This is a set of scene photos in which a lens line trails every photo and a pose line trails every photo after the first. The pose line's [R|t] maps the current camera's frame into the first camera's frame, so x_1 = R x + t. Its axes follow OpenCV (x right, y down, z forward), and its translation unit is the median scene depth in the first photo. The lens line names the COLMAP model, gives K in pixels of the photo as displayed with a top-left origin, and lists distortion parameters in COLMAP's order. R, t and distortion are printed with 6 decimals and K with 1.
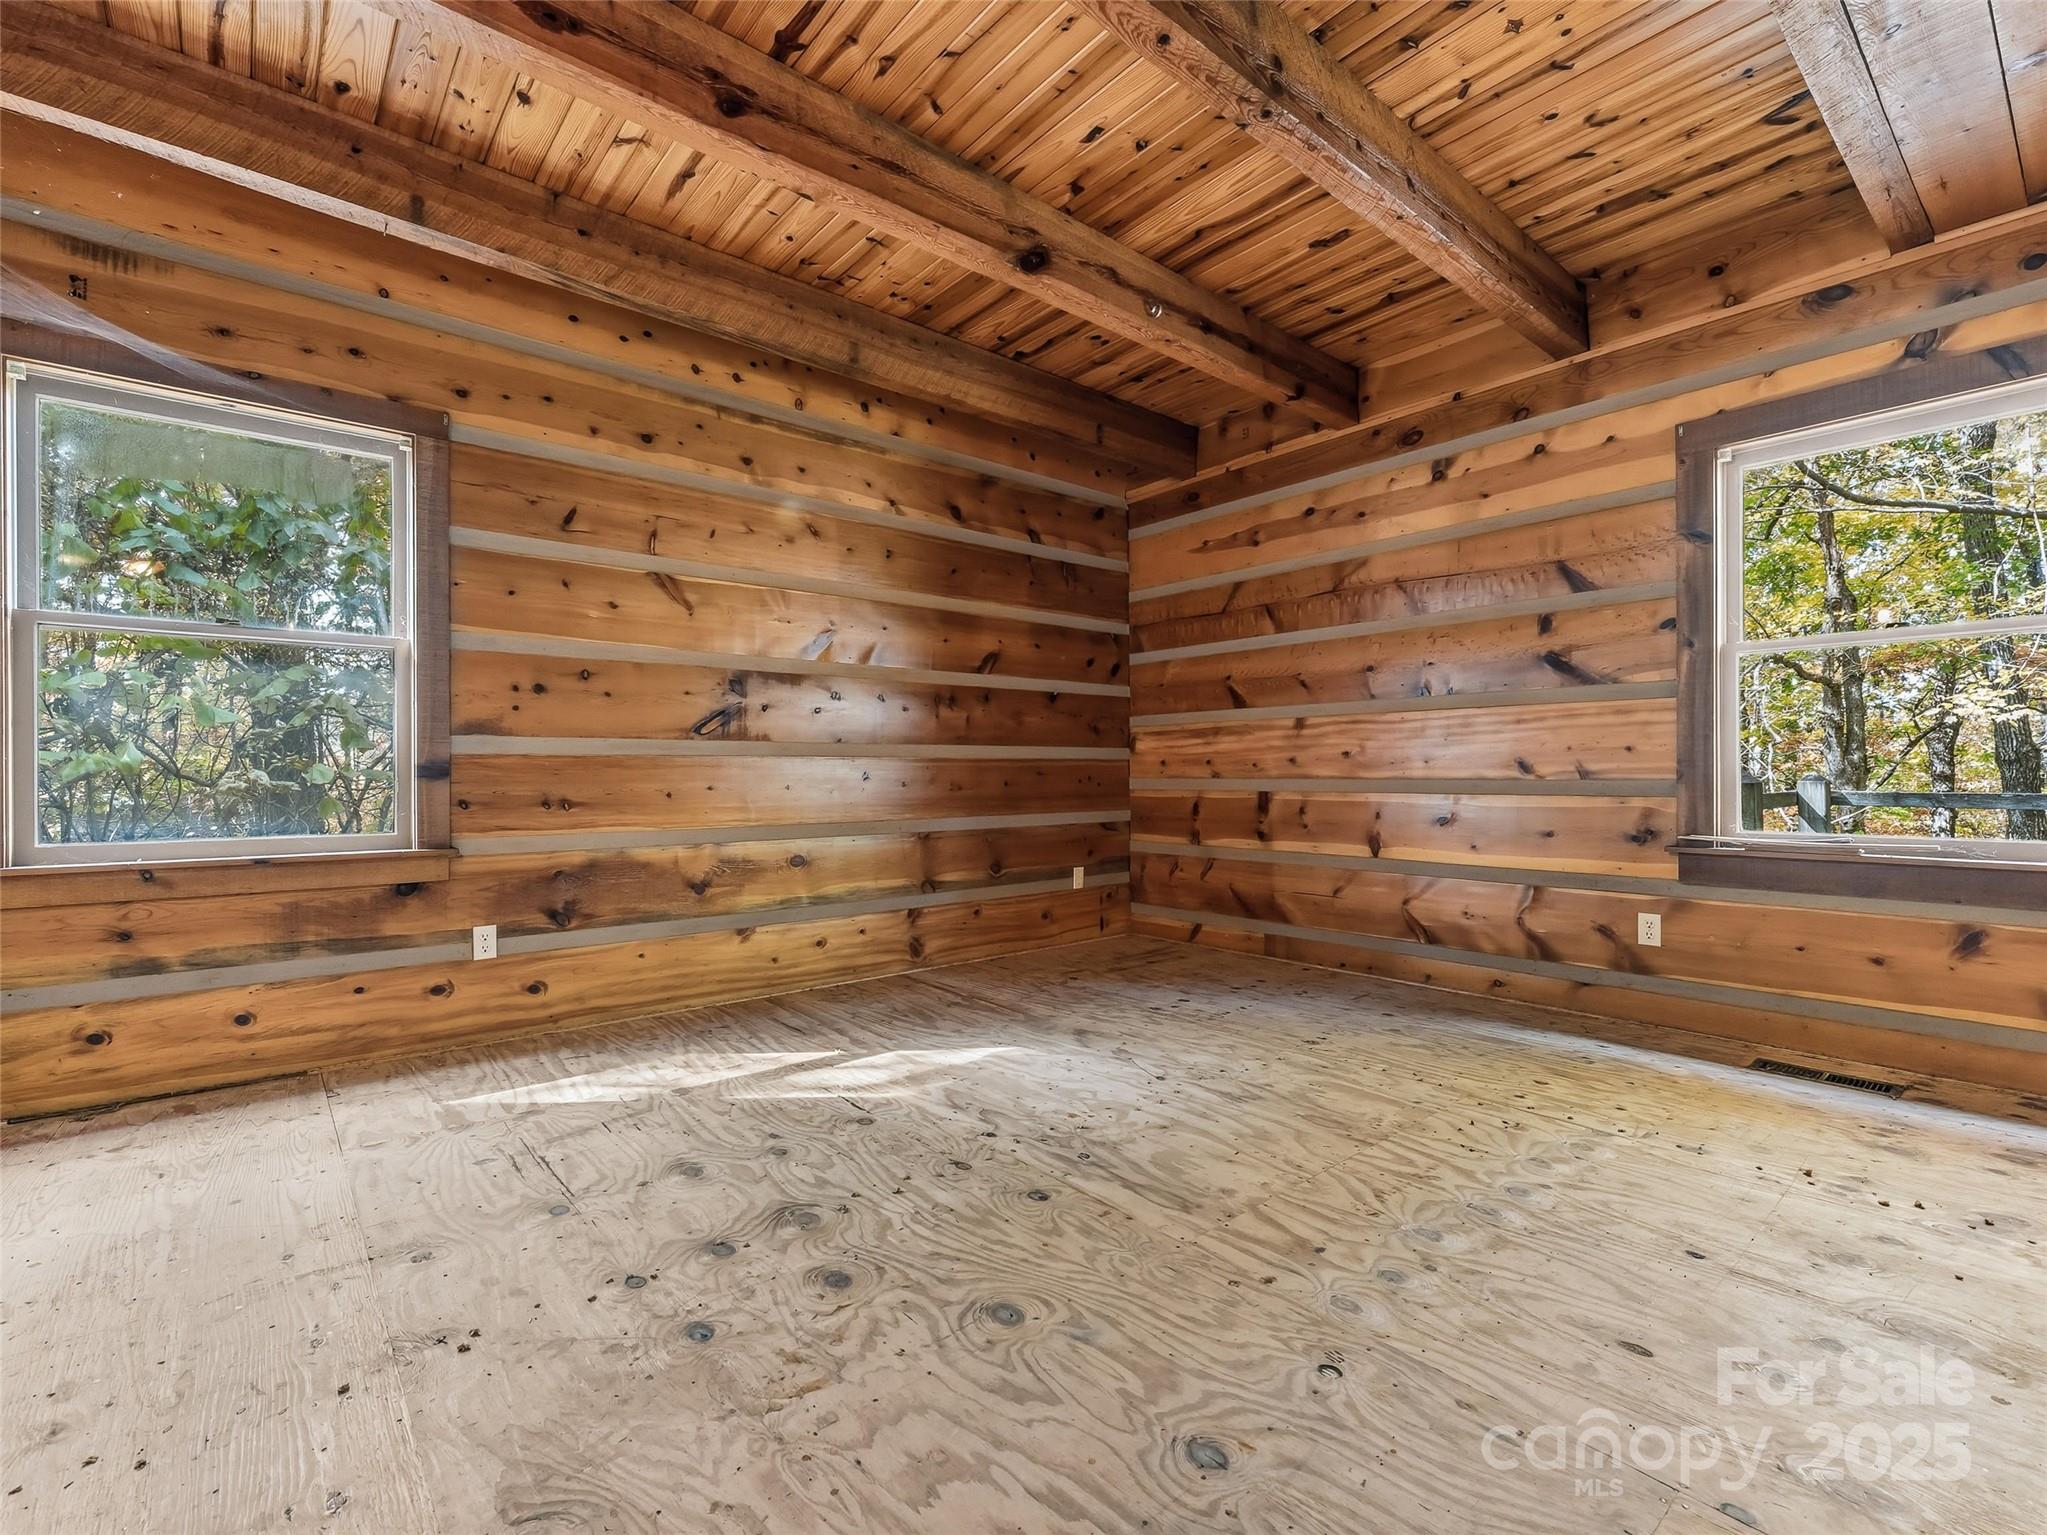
lens RADIAL K [[931.8, 0, 1022.1], [0, 931.8, 770.3], [0, 0, 1]] dist [-0.002897, 0.000150]
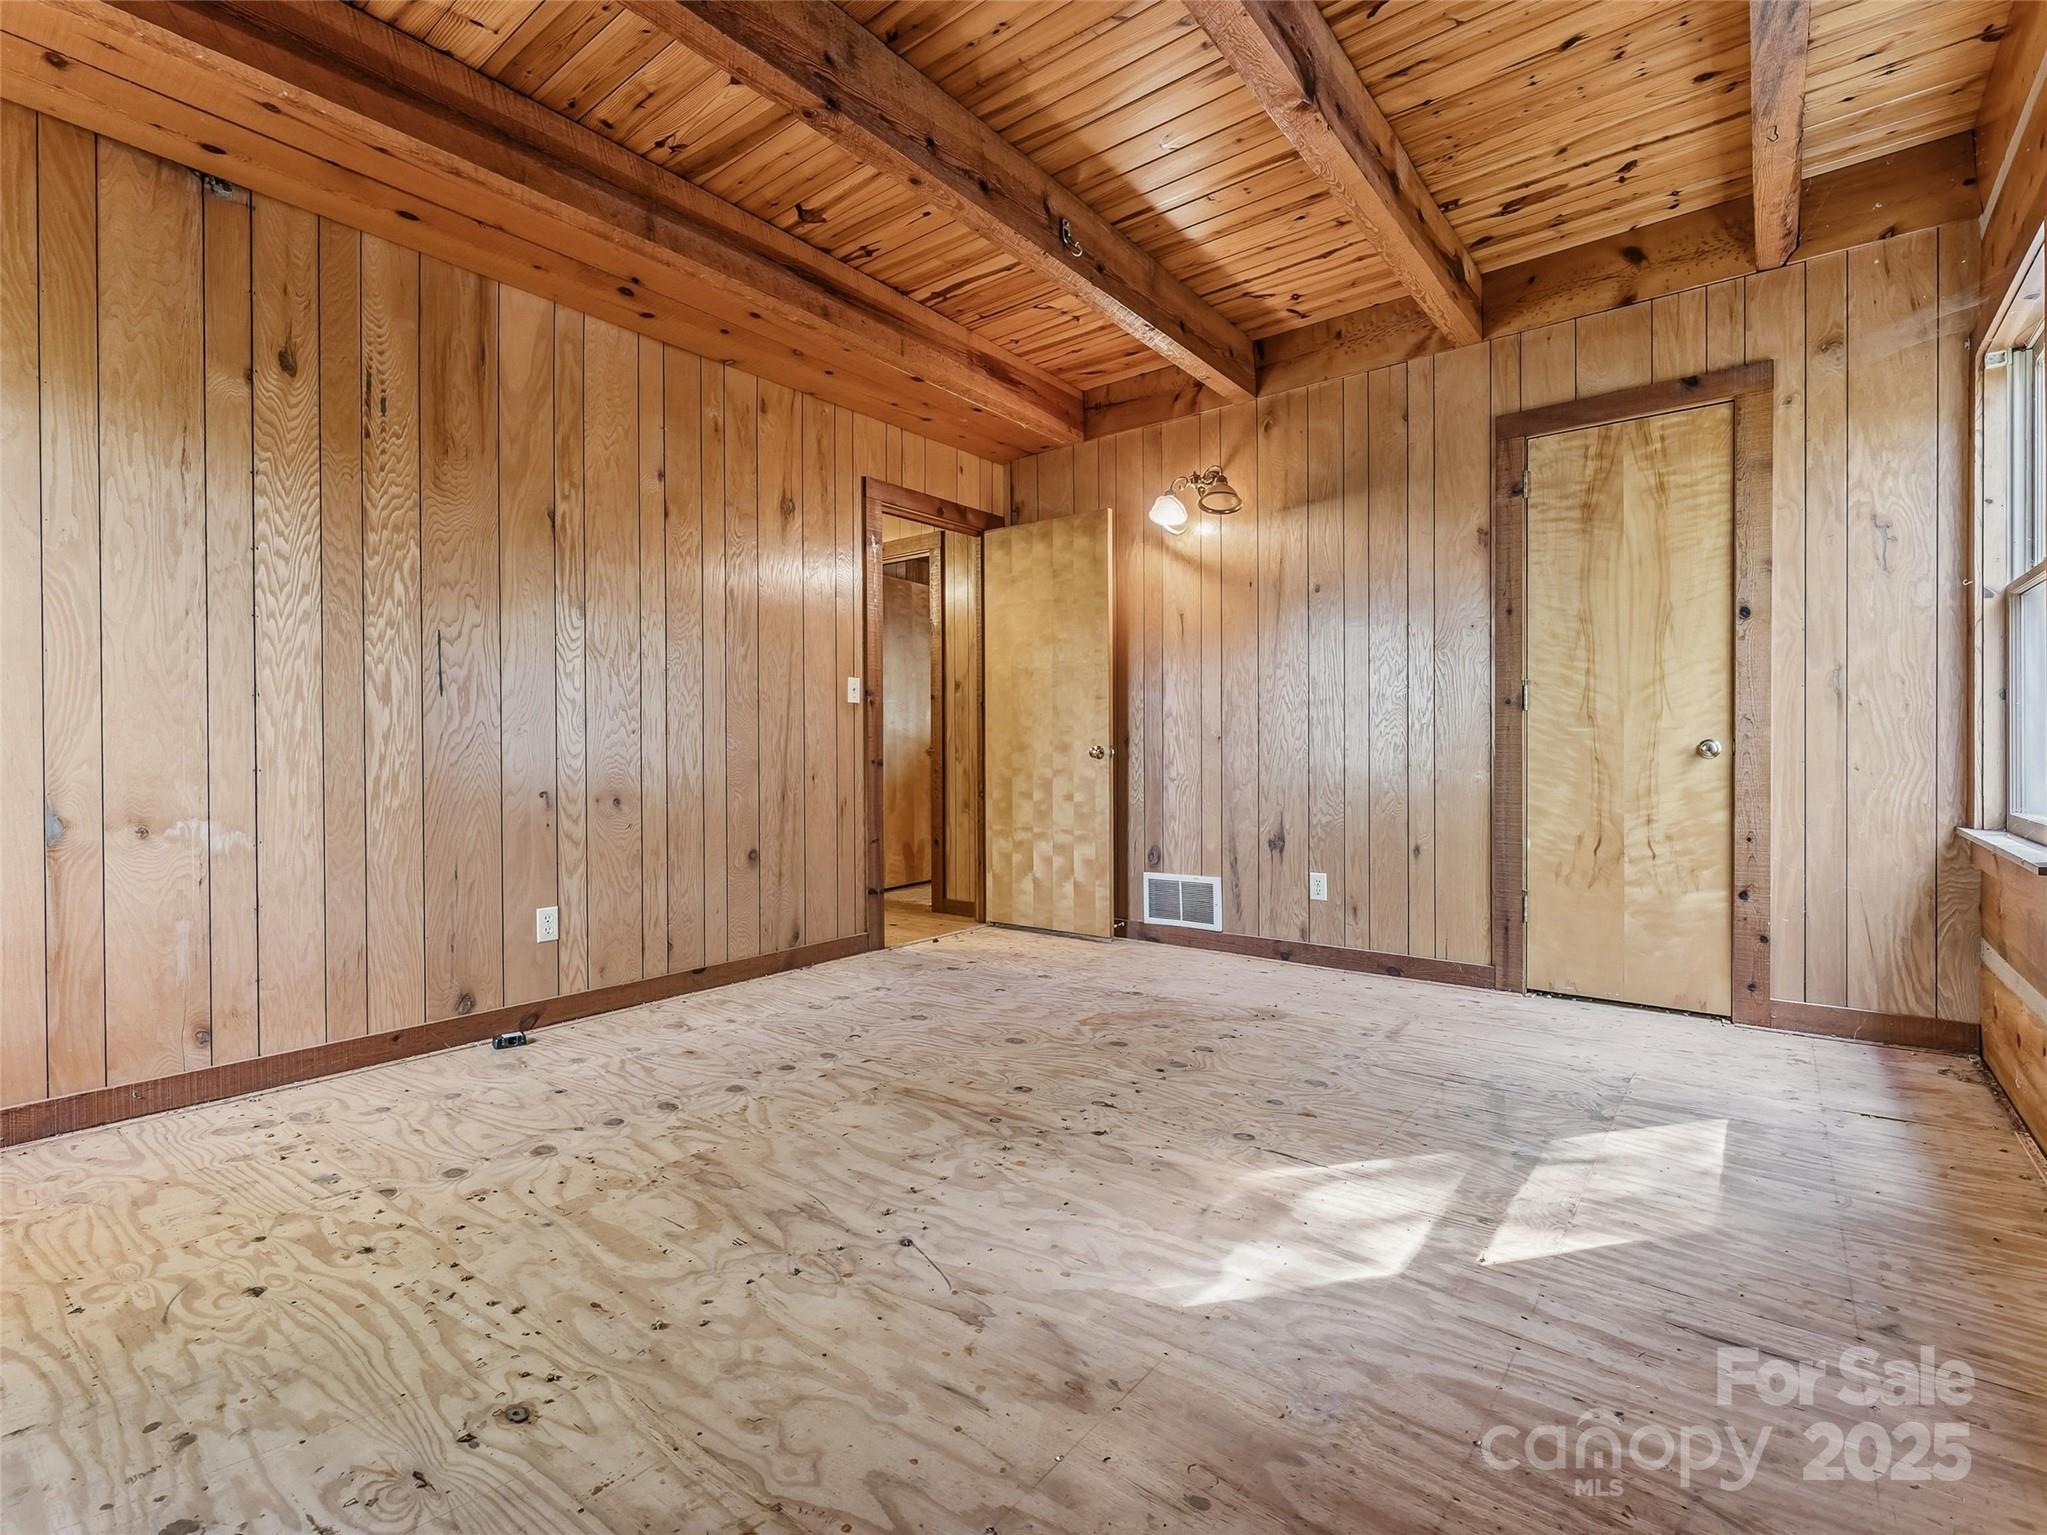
lens RADIAL K [[931.8, 0, 1027.0], [0, 931.8, 757.0], [0, 0, 1]] dist [-0.002897, 0.000150]
pose [[-0.978958, 0.012419, -0.203684, 0.210336], [0.010955, 0.999905, 0.008311, -0.000536], [0.203768, 0.005905, -0.979001, 1.781228]]
